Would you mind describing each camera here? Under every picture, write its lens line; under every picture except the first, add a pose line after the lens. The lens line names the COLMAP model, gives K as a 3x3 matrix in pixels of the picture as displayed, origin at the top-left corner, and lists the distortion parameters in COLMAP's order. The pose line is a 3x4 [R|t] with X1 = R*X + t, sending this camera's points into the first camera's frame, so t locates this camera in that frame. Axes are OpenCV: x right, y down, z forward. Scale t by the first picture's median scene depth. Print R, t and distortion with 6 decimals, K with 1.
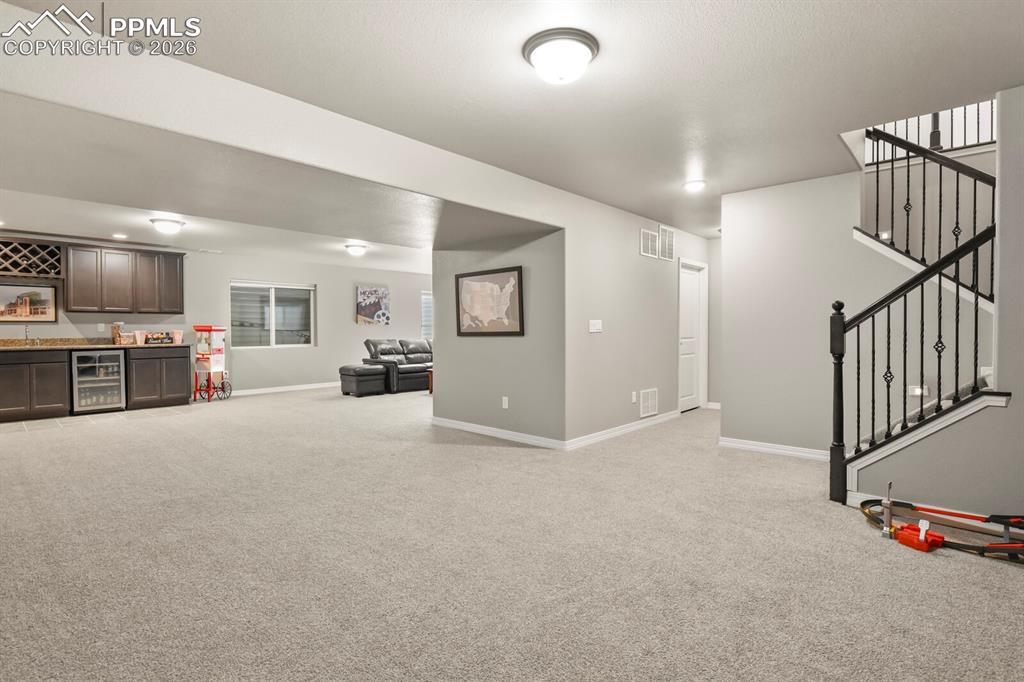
lens RADIAL K [[497.7, 0, 515.4], [0, 497.7, 336.3], [0, 0, 1]] dist [0.000494, -0.007687]
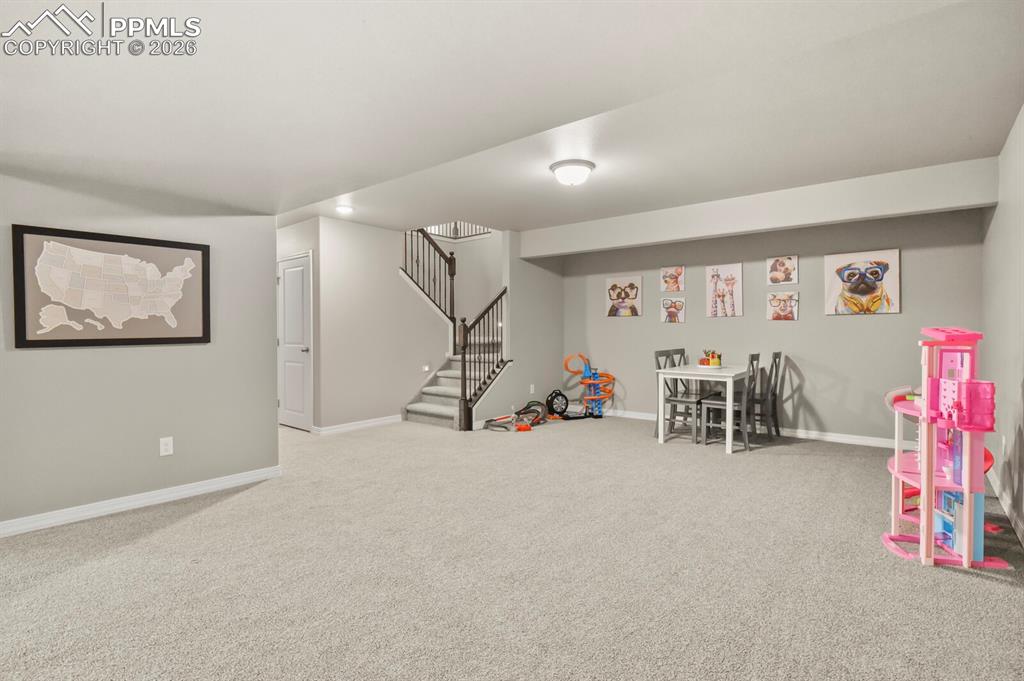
lens RADIAL K [[497.7, 0, 515.4], [0, 497.7, 335.8], [0, 0, 1]] dist [0.000494, -0.007687]
pose [[-0.068578, -0.005156, 0.997632, -0.513204], [0.017427, 0.999828, 0.006365, -0.005643], [-0.997494, 0.017822, -0.068476, 0.426619]]
